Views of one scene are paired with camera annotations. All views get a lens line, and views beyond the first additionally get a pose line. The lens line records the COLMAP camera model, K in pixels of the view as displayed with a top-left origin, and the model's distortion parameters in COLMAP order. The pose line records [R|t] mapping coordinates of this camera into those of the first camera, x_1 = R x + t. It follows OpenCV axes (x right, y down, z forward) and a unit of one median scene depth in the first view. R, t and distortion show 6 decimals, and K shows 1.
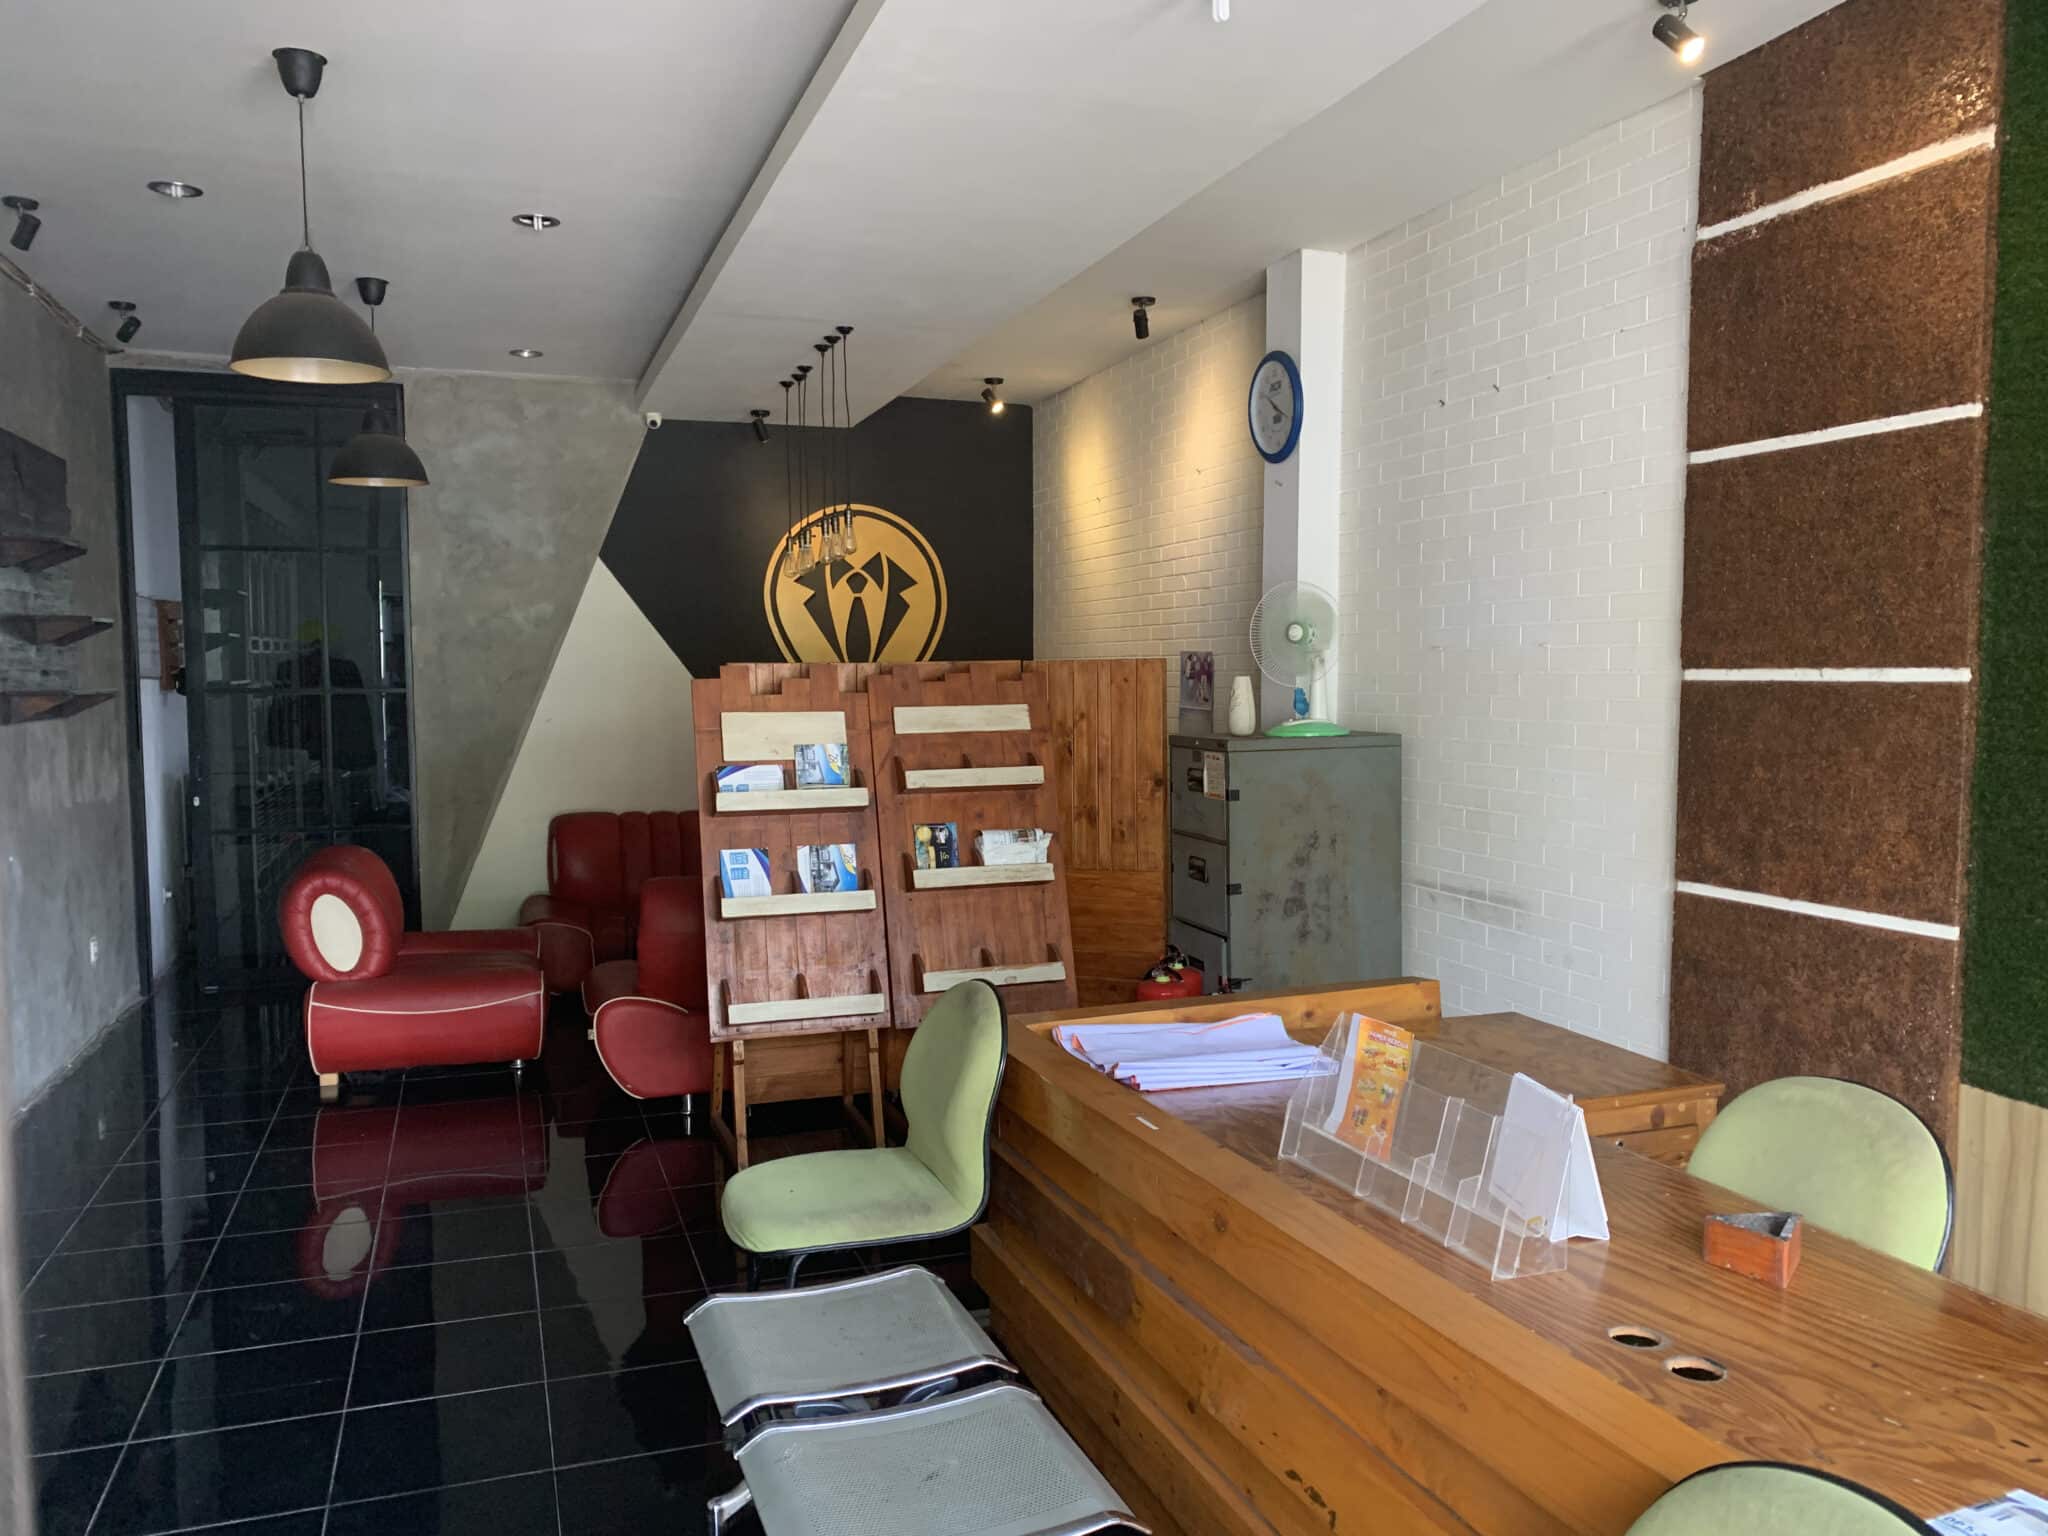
lens RADIAL K [[1581.4, 0, 1024.0], [0, 1581.4, 768.0], [0, 0, 1]] dist [-0.011218, -0.003347]
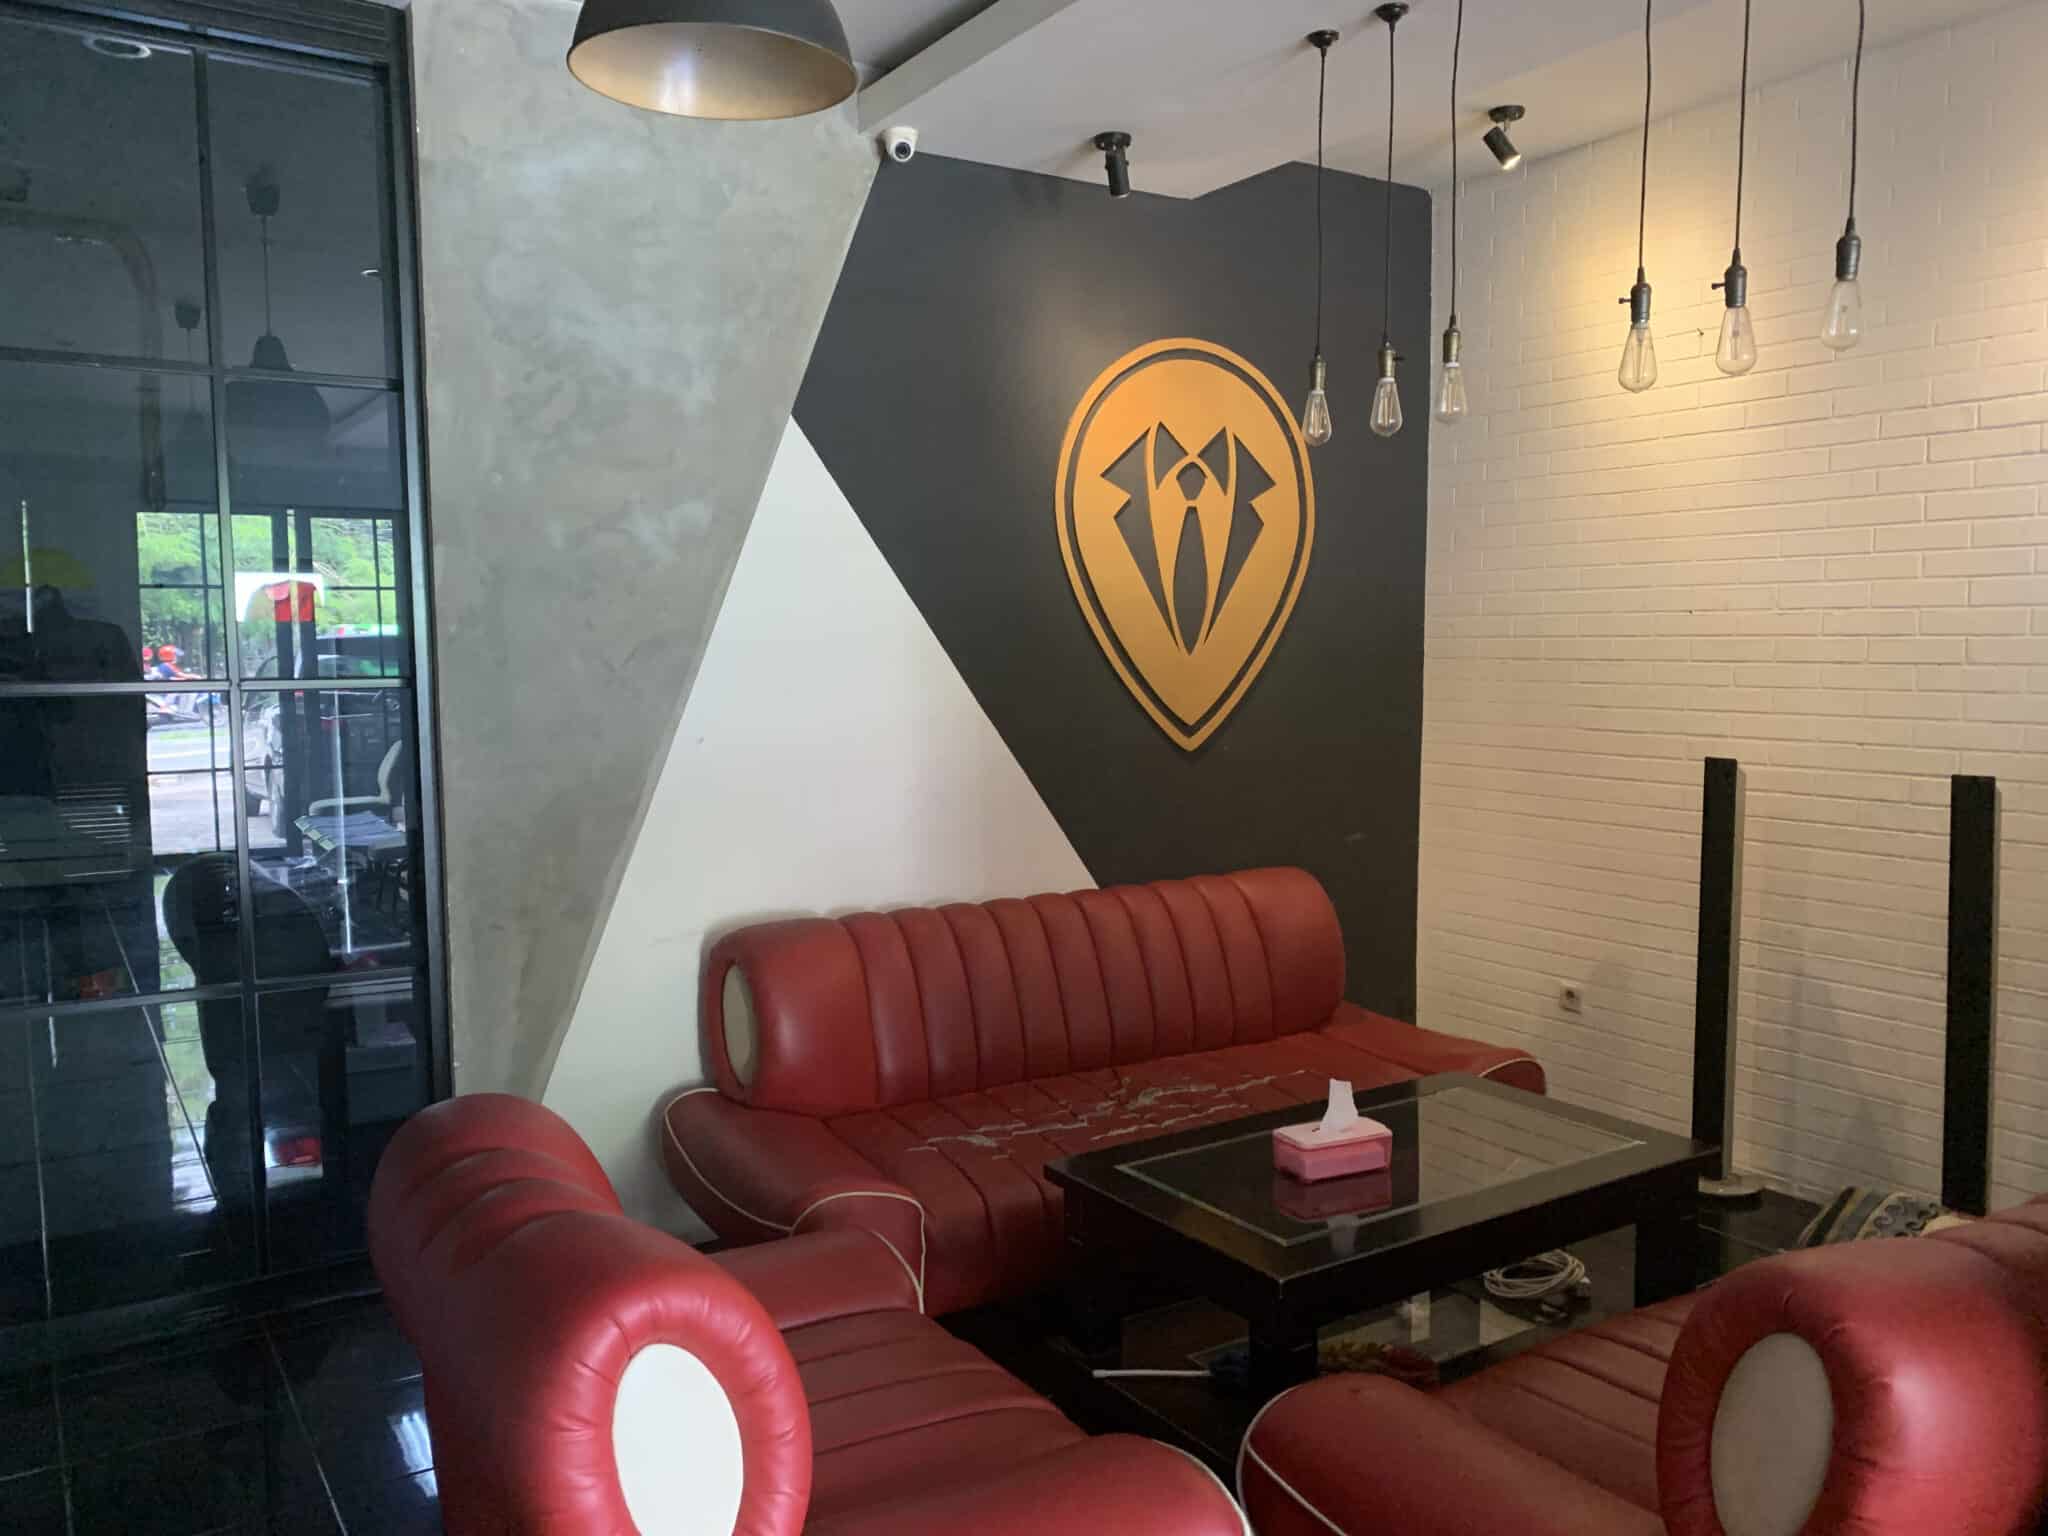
lens RADIAL K [[1581.4, 0, 1024.0], [0, 1581.4, 768.0], [0, 0, 1]] dist [-0.011218, -0.003347]
pose [[0.968837, -0.029745, 0.245907, -0.327373], [0.025029, 0.999438, 0.022284, -0.030189], [-0.246432, -0.015435, 0.969037, 0.496635]]
